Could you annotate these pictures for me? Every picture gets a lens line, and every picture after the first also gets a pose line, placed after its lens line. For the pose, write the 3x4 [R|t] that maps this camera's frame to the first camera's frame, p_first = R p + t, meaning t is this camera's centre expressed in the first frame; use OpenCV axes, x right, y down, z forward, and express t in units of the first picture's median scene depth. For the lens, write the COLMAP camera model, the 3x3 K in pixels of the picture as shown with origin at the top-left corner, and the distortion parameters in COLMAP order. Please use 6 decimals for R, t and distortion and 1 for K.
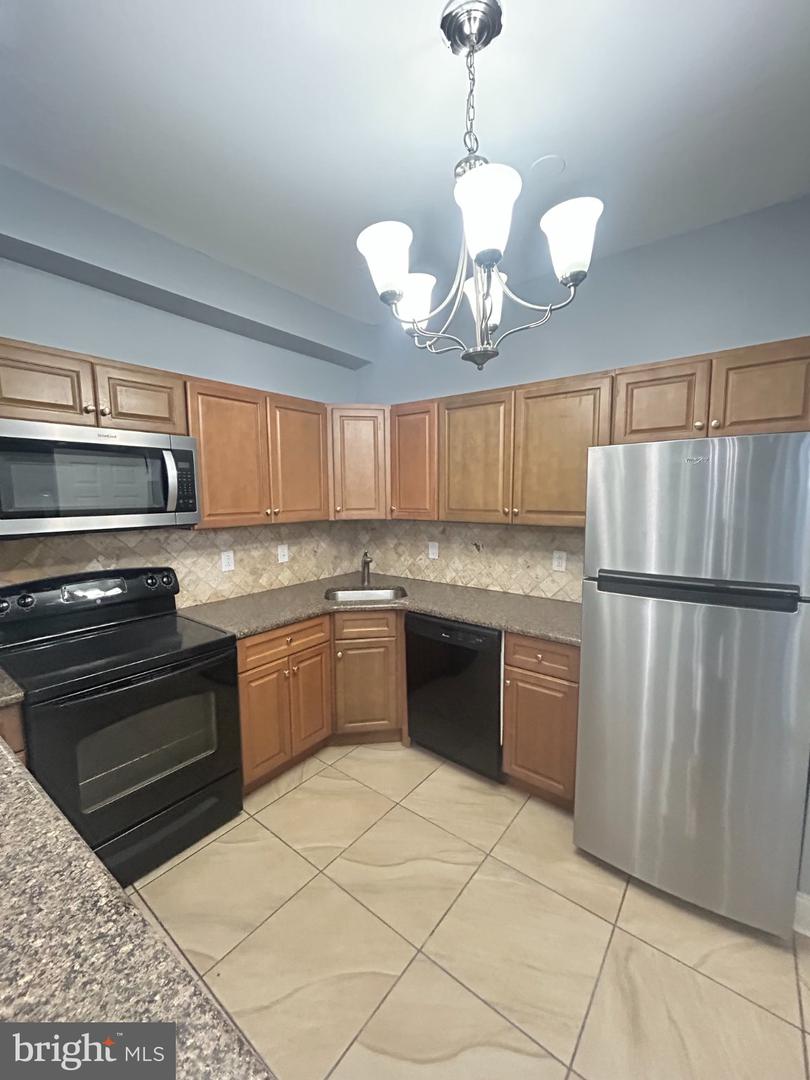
lens RADIAL K [[435.7, 0, 405.0], [0, 435.7, 540.0], [0, 0, 1]] dist [-0.000369, 0.000139]
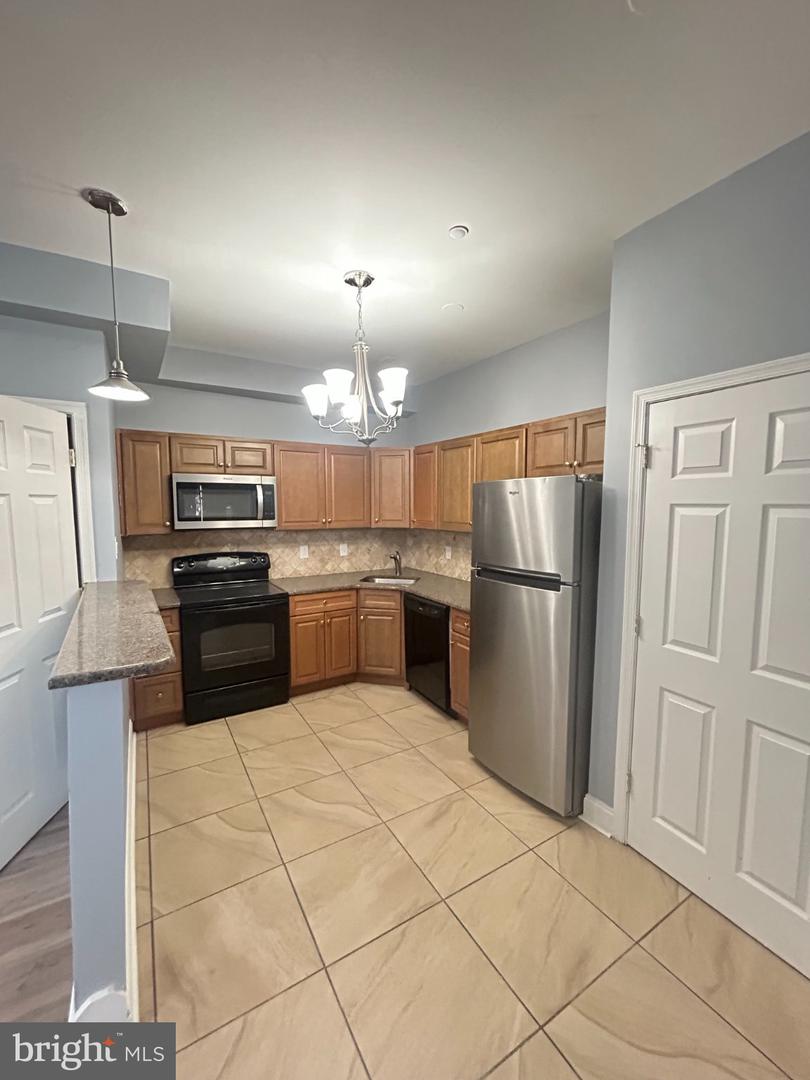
lens RADIAL K [[435.7, 0, 405.0], [0, 435.7, 540.0], [0, 0, 1]] dist [-0.000369, 0.000139]
pose [[0.935318, 0.035659, -0.352006, 0.508659], [-0.045160, 0.998803, -0.018815, 0.020084], [0.350914, 0.033495, 0.935808, -0.352336]]
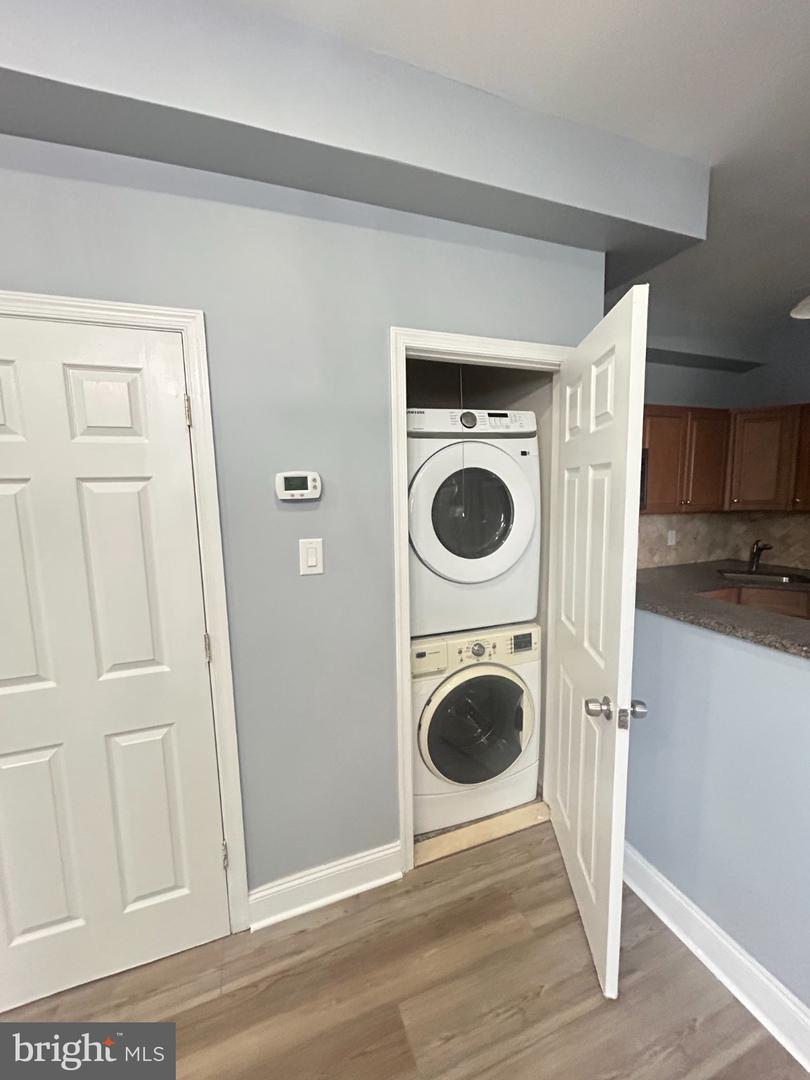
lens RADIAL K [[435.7, 0, 405.0], [0, 435.7, 540.0], [0, 0, 1]] dist [-0.000369, 0.000139]
pose [[0.852639, 0.048102, -0.520281, -0.337366], [-0.045928, 0.998799, 0.017075, 0.060201], [0.520478, 0.009336, 0.853824, -0.494838]]
